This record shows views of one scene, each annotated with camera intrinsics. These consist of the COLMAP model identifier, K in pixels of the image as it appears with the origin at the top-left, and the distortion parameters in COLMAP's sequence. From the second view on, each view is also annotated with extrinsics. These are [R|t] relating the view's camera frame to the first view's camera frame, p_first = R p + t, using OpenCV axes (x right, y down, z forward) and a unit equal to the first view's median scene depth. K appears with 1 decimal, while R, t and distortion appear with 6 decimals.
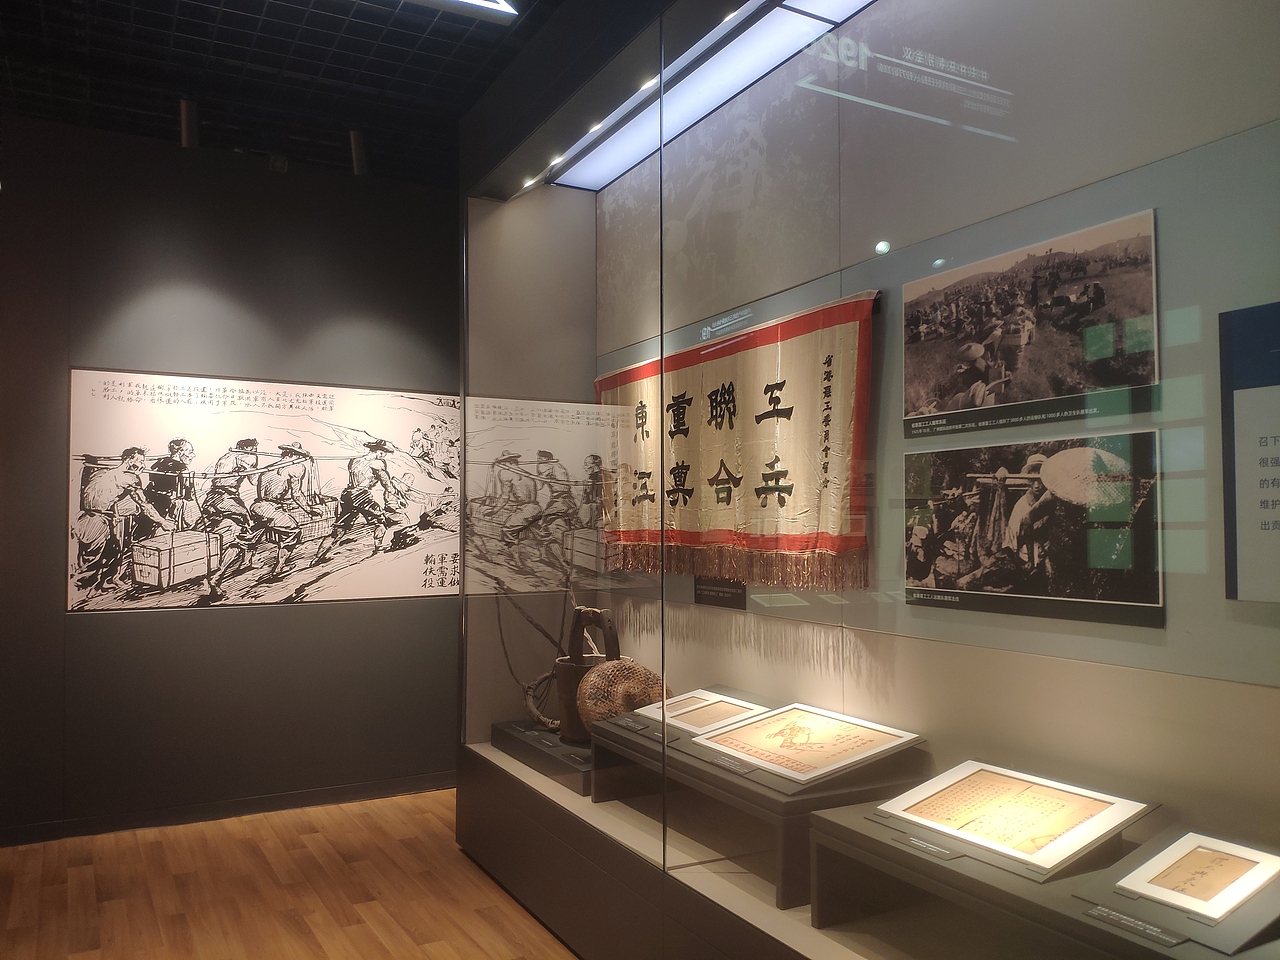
lens RADIAL K [[985.5, 0, 632.8], [0, 985.5, 491.5], [0, 0, 1]] dist [0.044110, -0.110582]
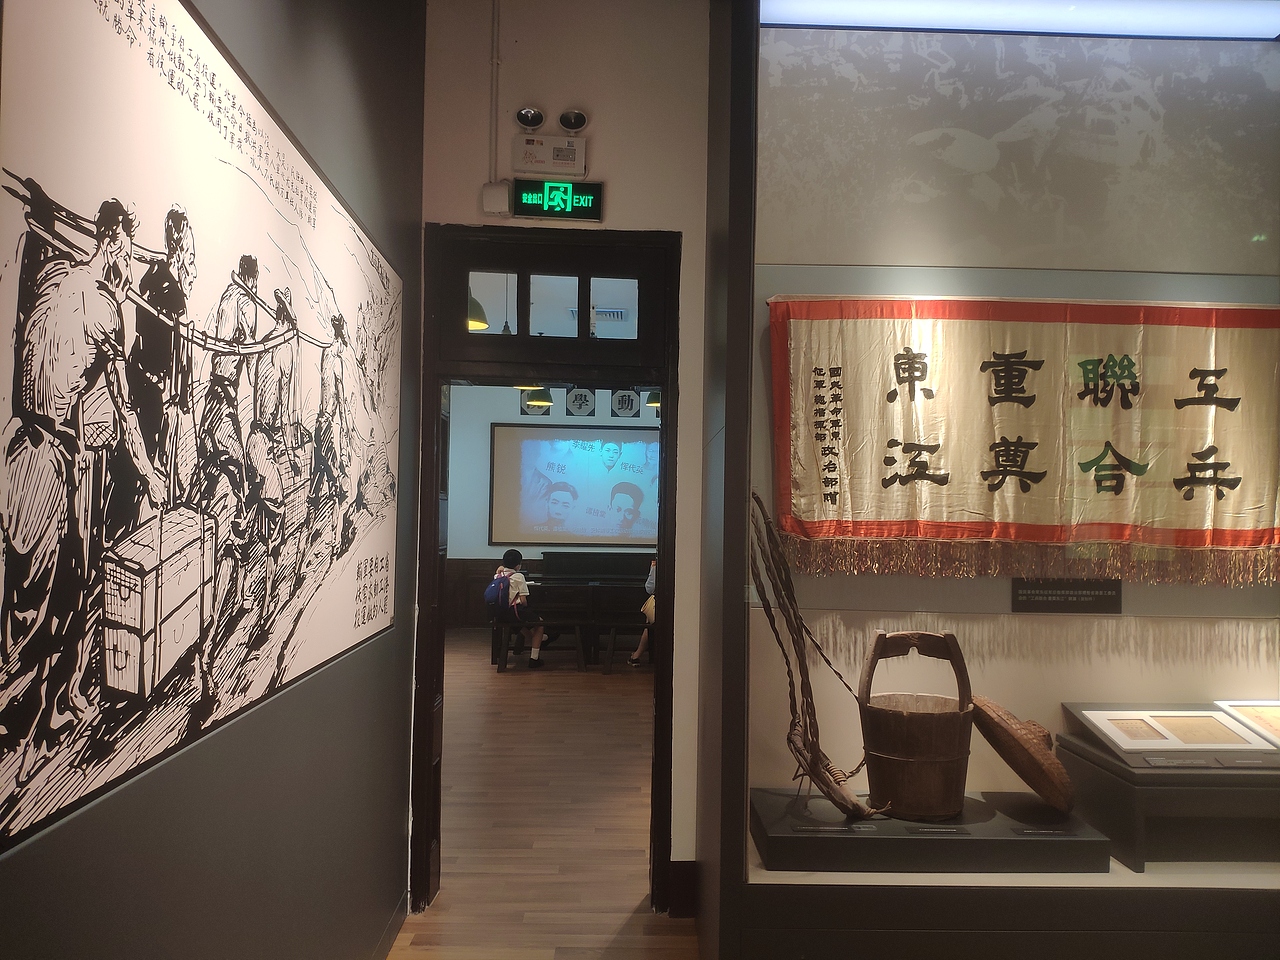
lens RADIAL K [[986.2, 0, 673.7], [0, 986.2, 501.6], [0, 0, 1]] dist [-0.066452, -0.006107]
pose [[0.470410, 0.024617, 0.882104, -0.736610], [-0.048034, 0.998843, -0.002259, 0.035257], [-0.881140, -0.041308, 0.471048, 0.817574]]
